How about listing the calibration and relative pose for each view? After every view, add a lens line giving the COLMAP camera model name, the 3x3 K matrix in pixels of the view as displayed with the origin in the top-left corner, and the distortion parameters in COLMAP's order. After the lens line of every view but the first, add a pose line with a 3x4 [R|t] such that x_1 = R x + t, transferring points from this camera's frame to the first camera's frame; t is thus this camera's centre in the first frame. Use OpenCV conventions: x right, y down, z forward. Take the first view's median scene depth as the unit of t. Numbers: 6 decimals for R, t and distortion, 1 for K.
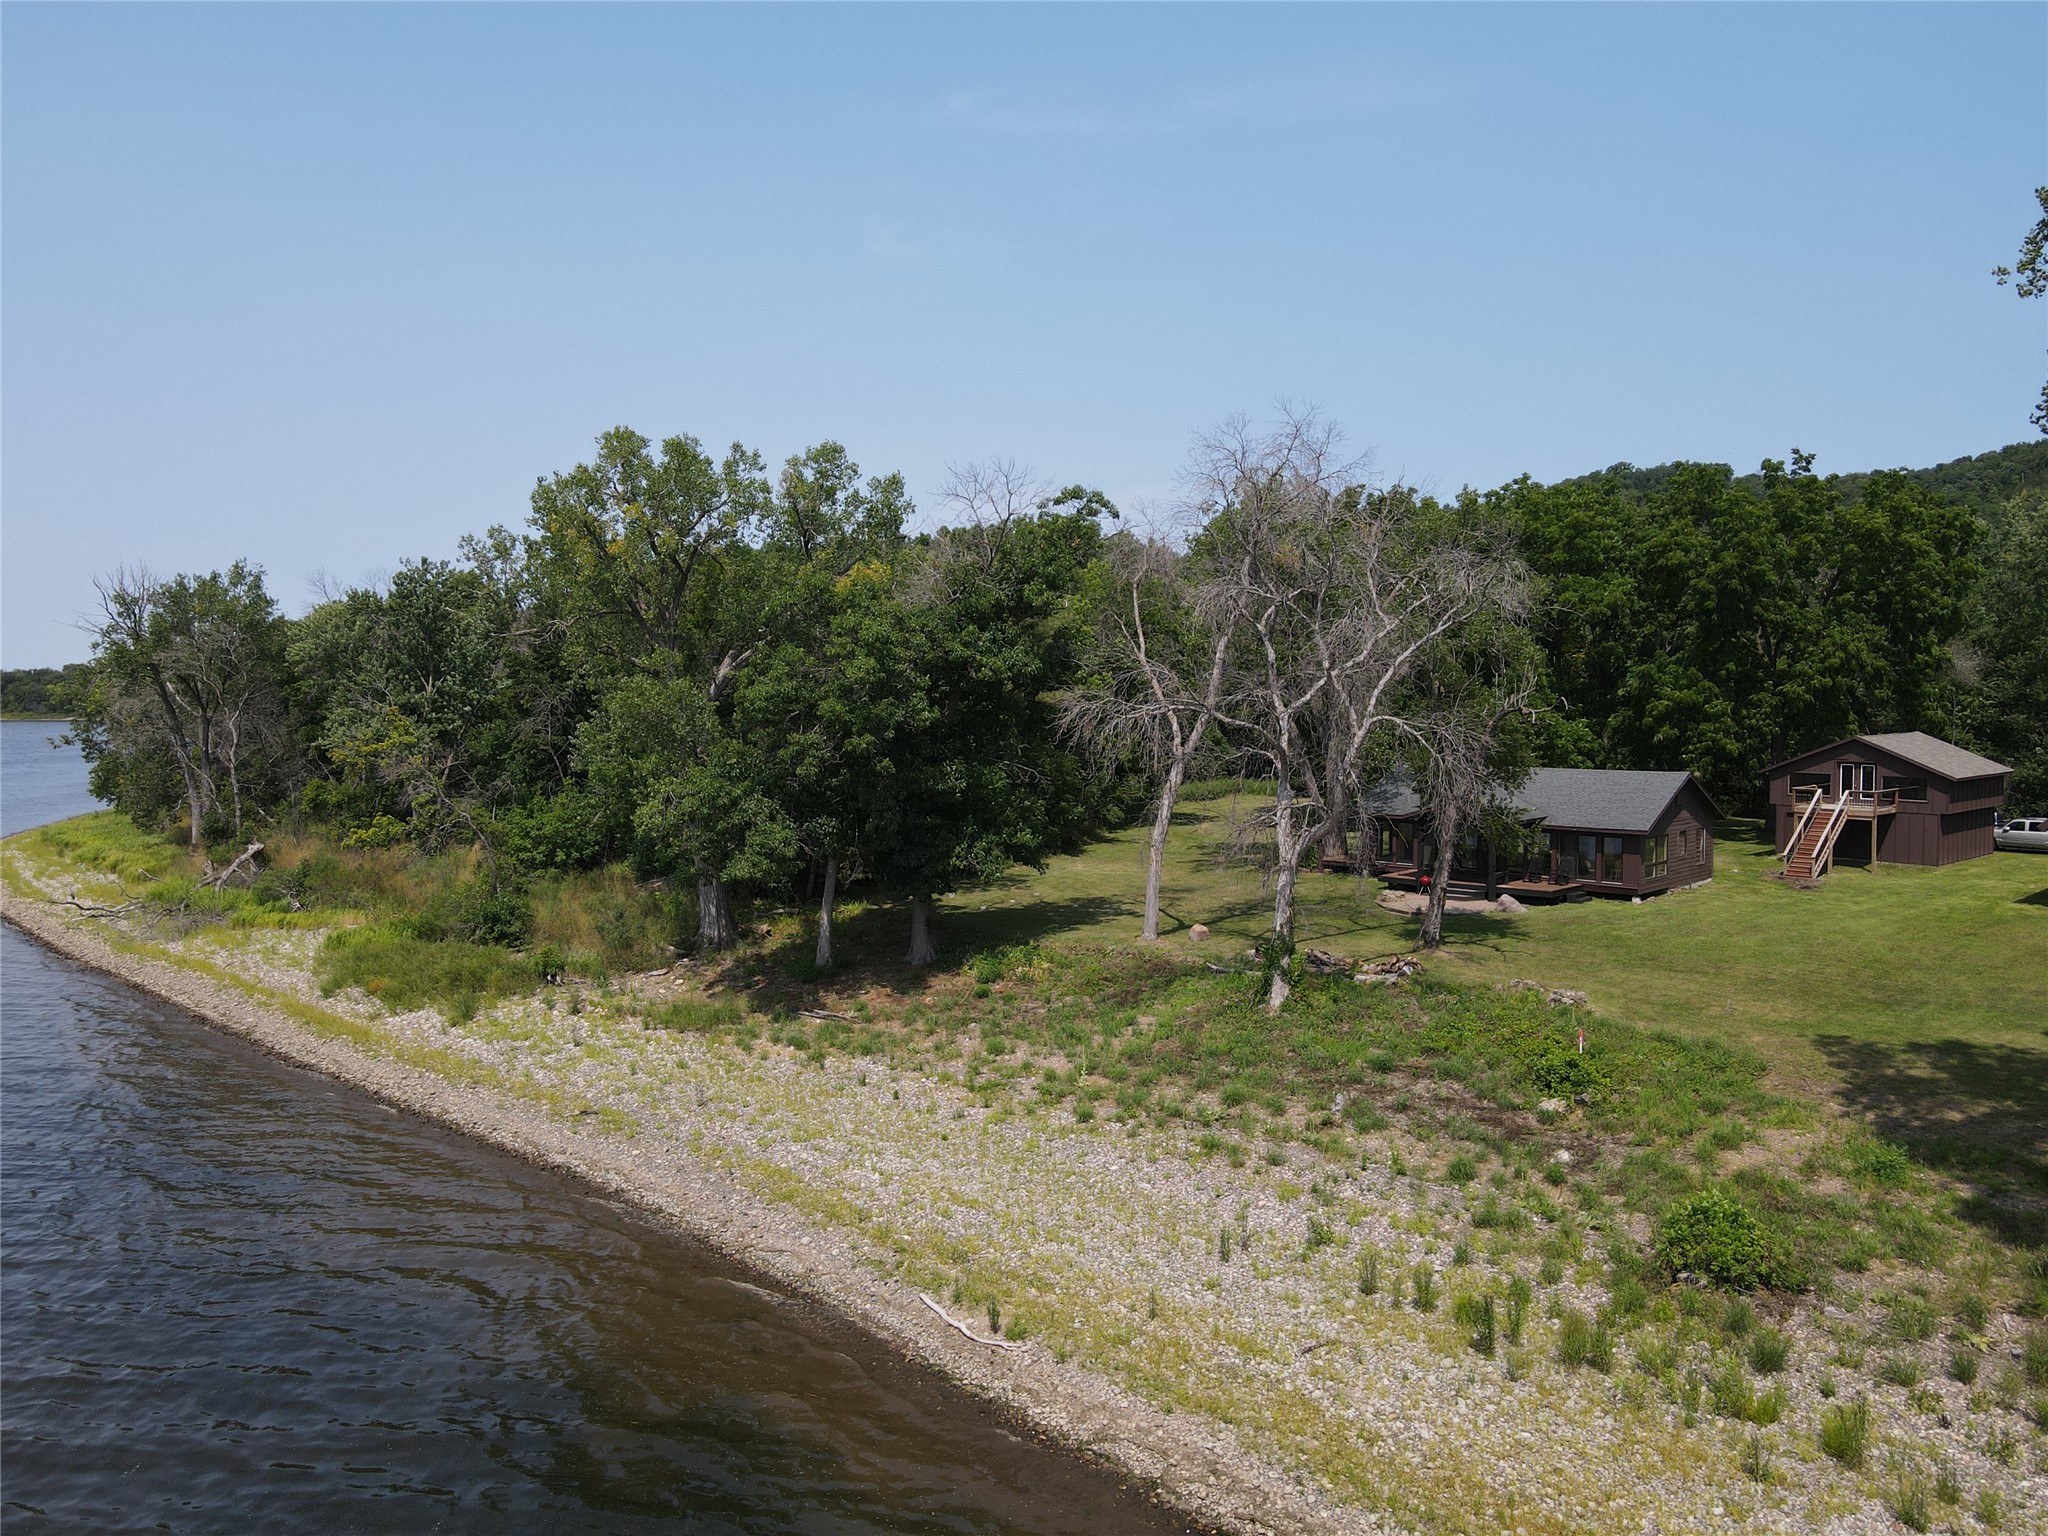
lens RADIAL K [[1511.3, 0, 1024.1], [0, 1511.3, 754.7], [0, 0, 1]] dist [-0.013044, 0.045274]
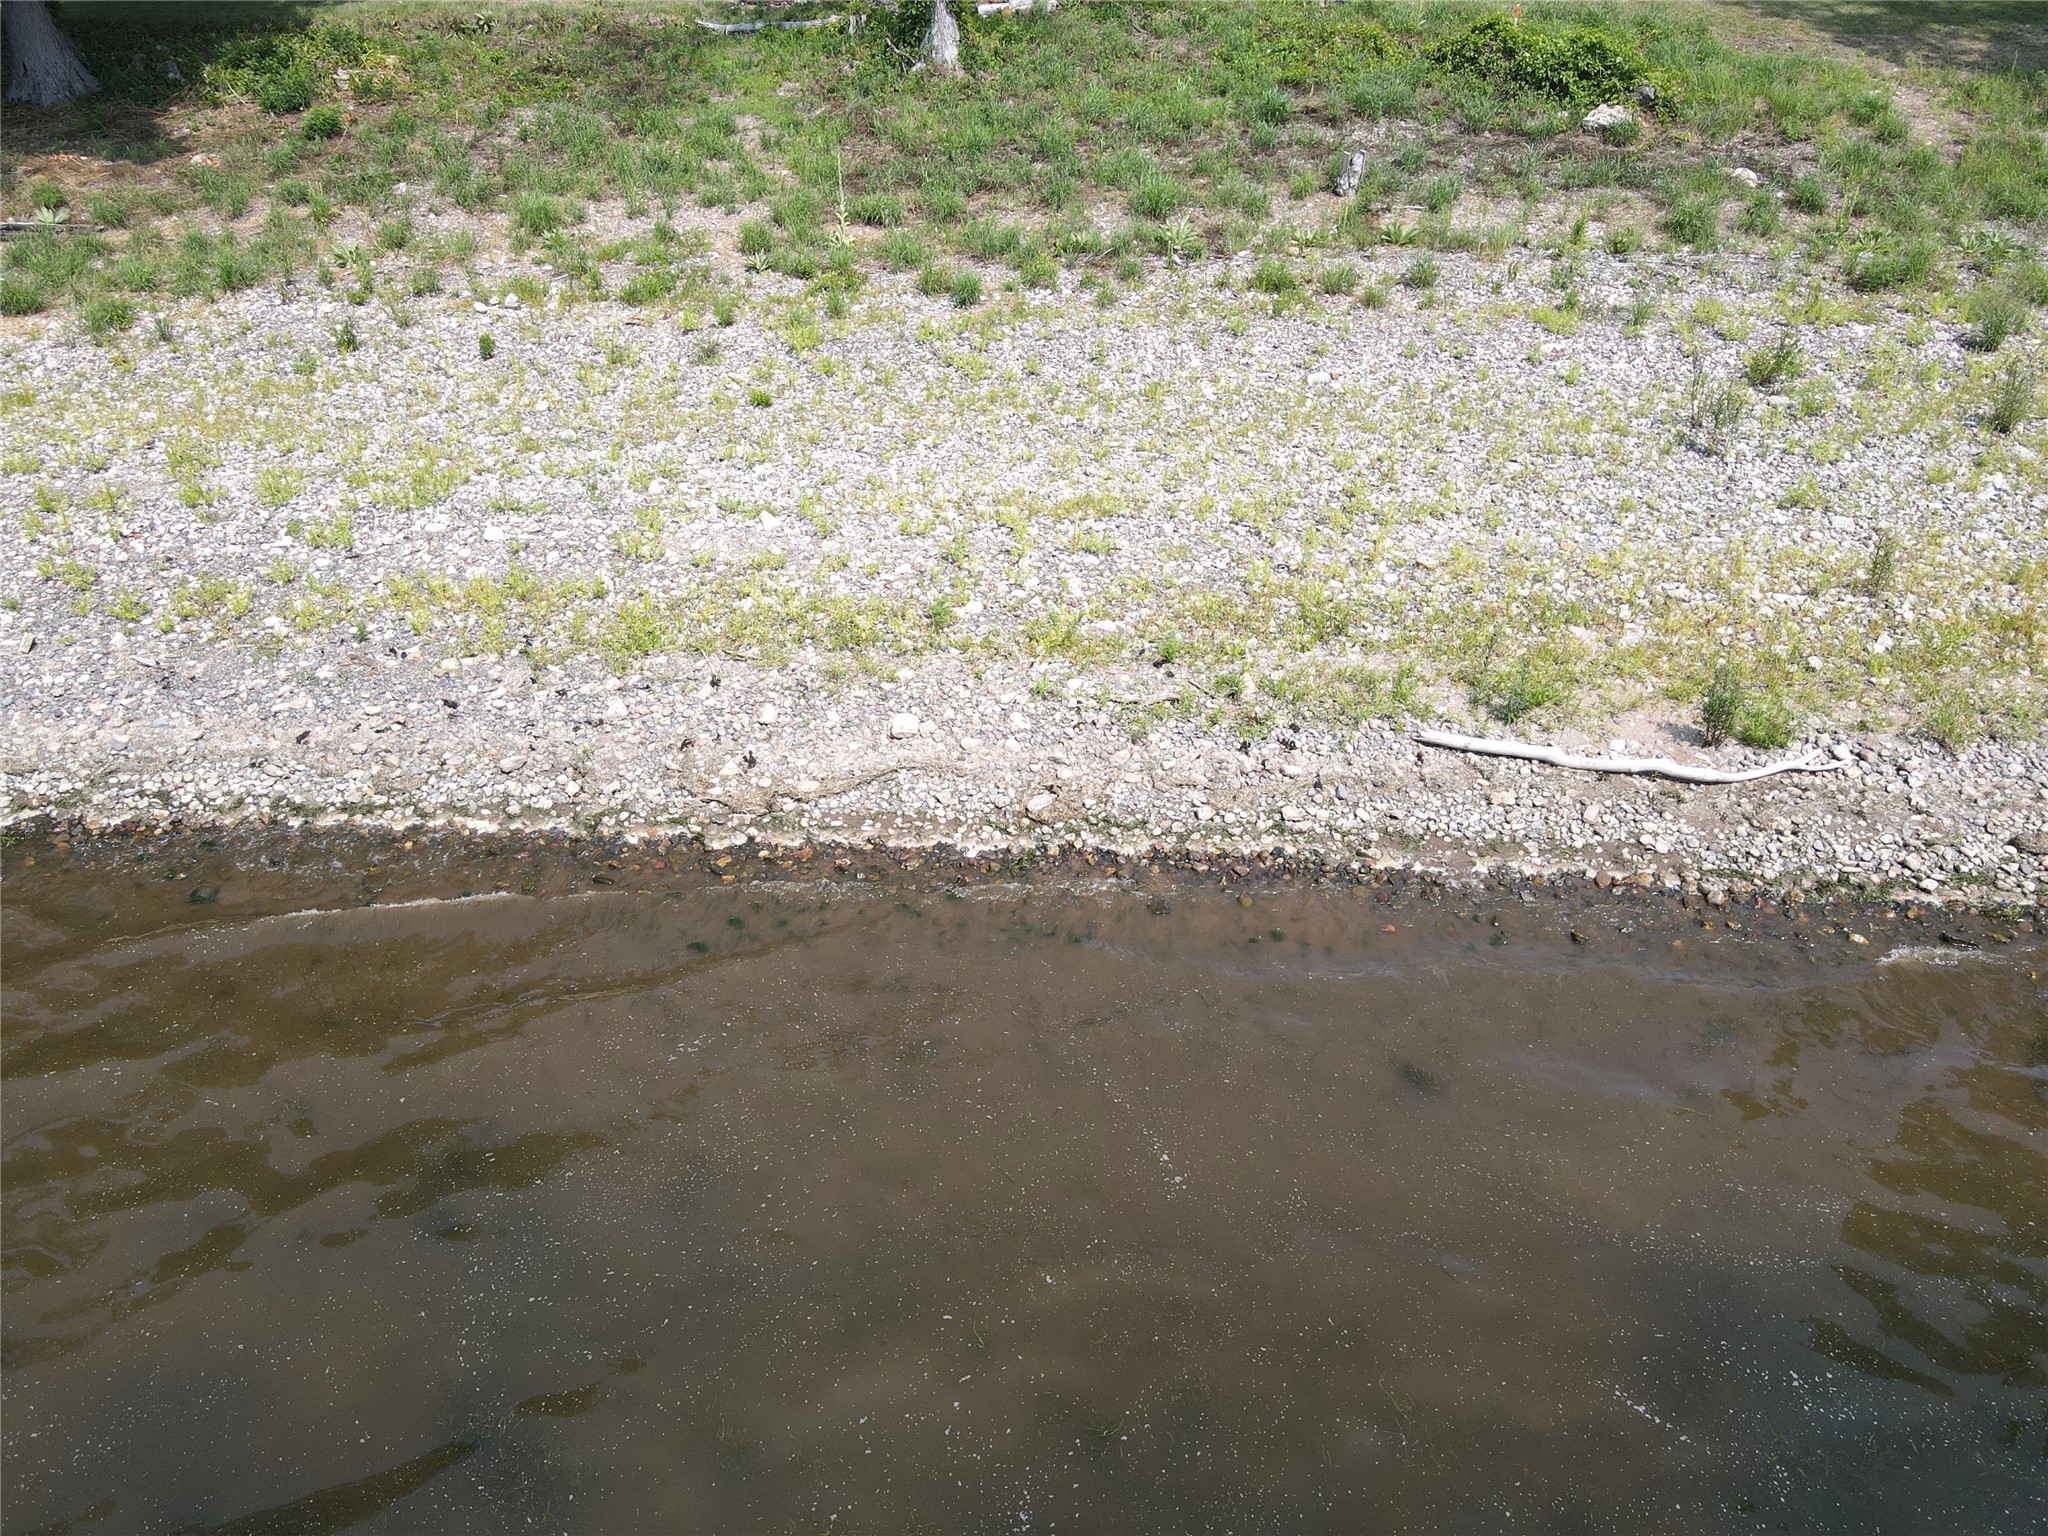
lens RADIAL K [[1500.7, 0, 1024.0], [0, 1500.7, 768.0], [0, 0, 1]] dist [0.013352, 0.002737]
pose [[0.710802, -0.381706, 0.590814, -0.169443], [0.035655, 0.858423, 0.511702, 0.073591], [-0.702488, -0.342653, 0.623778, 0.374340]]
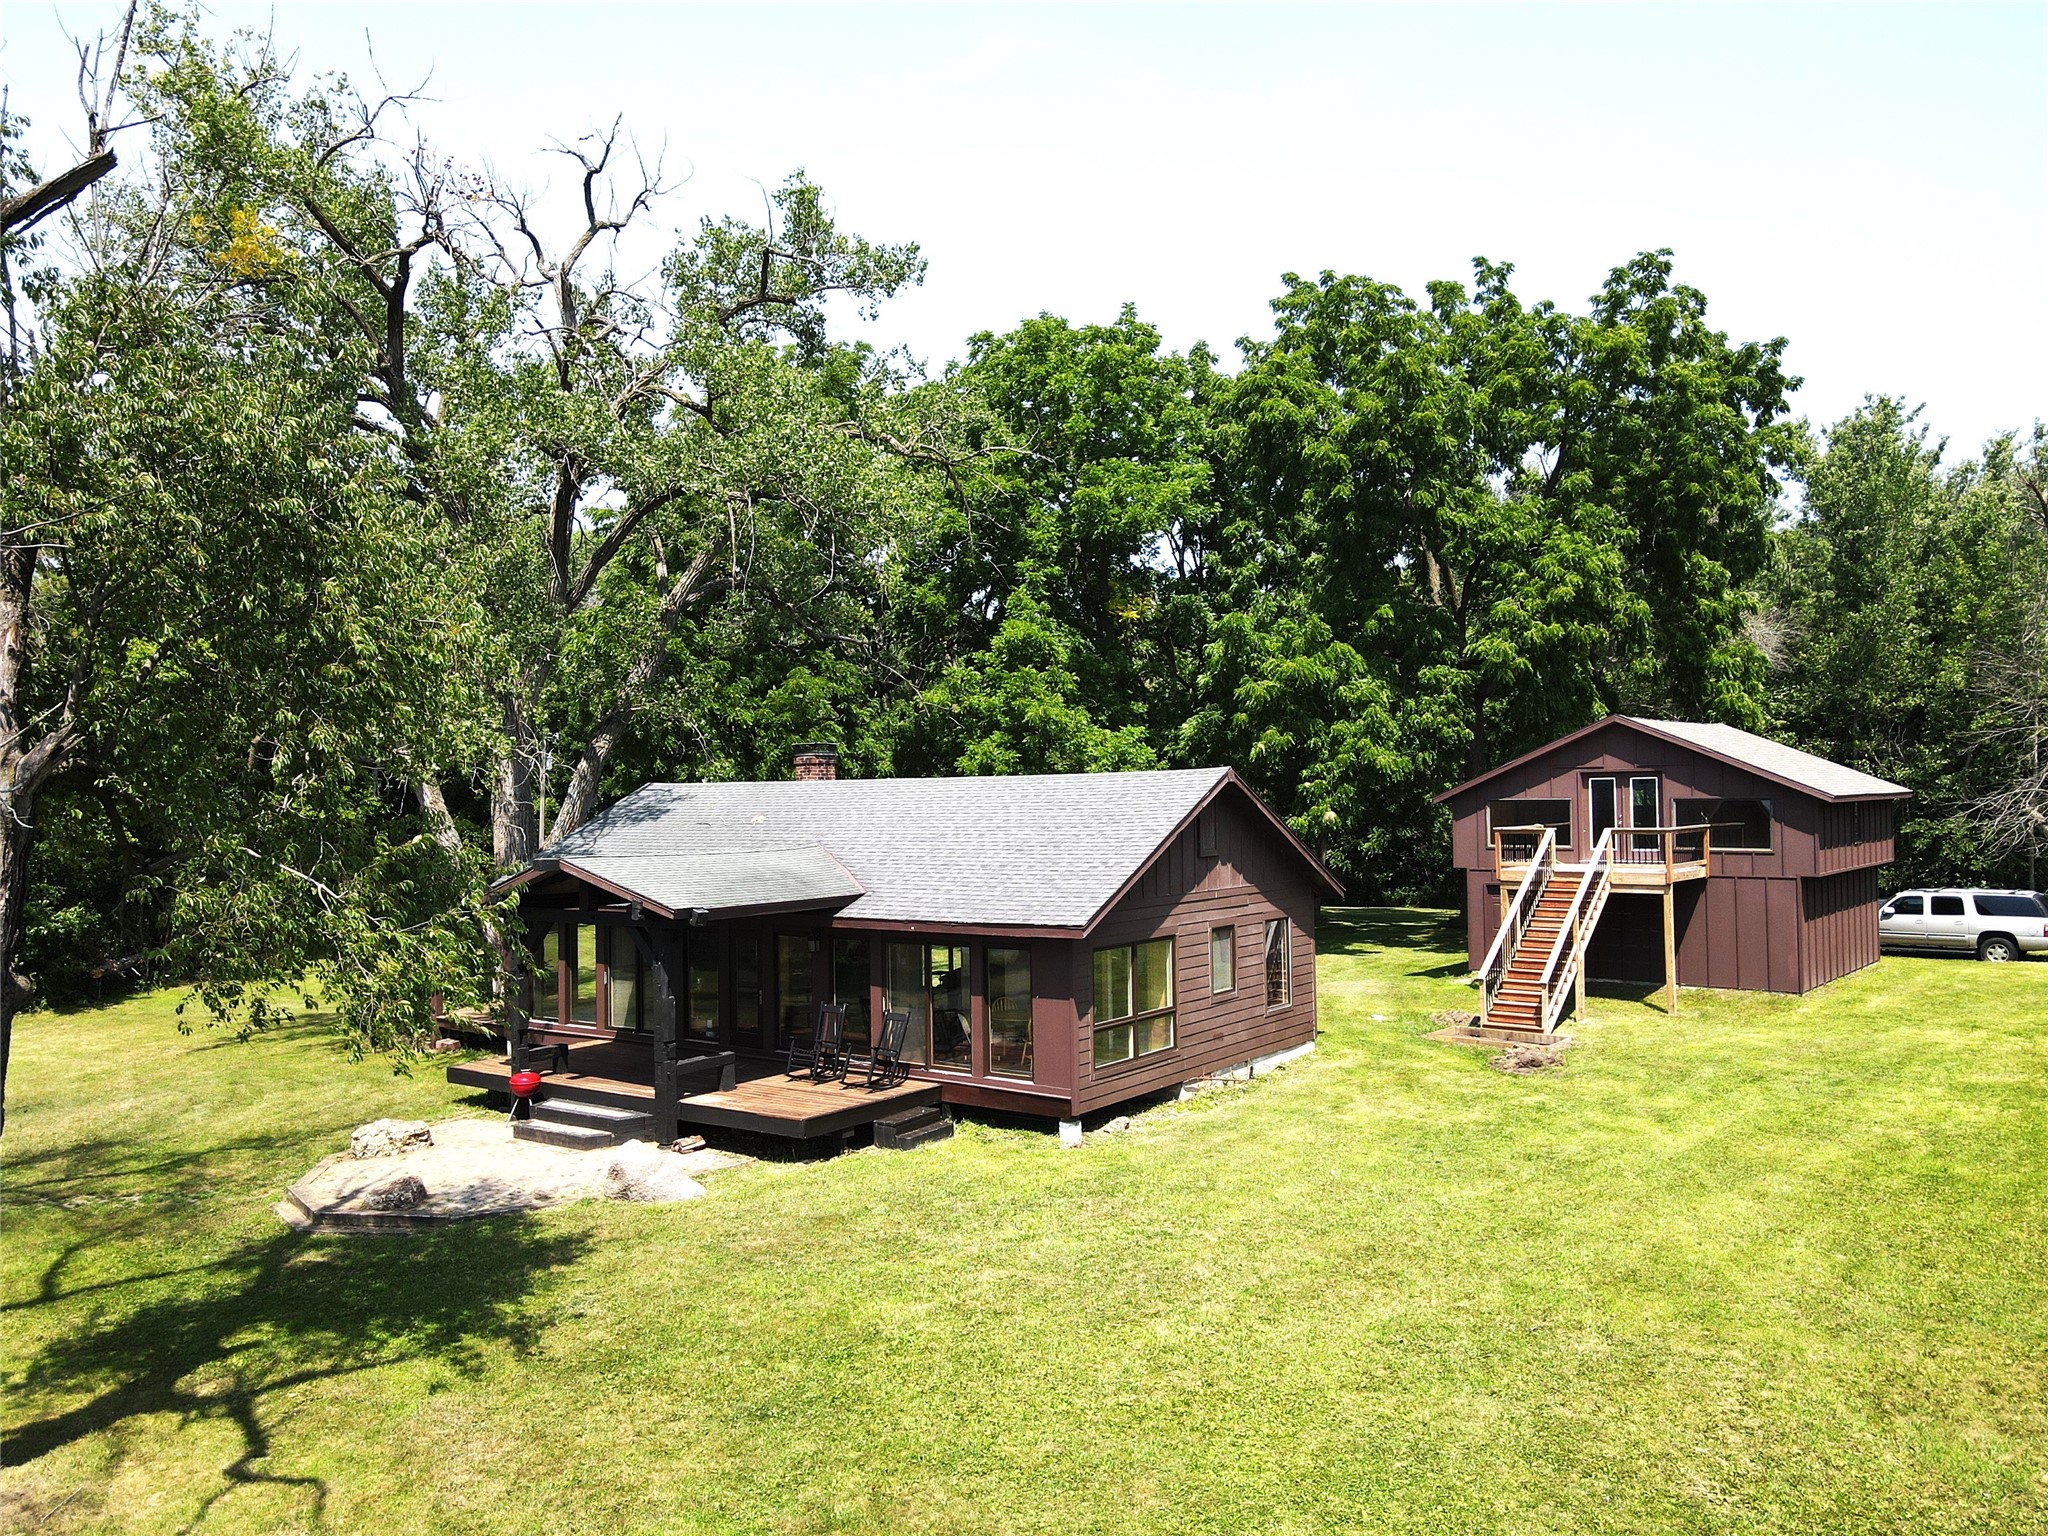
lens RADIAL K [[1511.3, 0, 1024.1], [0, 1511.3, 754.7], [0, 0, 1]] dist [-0.013044, 0.045274]
pose [[0.987372, -0.001425, 0.158414, 0.303847], [0.012901, 0.997362, -0.071438, 0.031699], [-0.157894, 0.072580, 0.984785, 0.586720]]
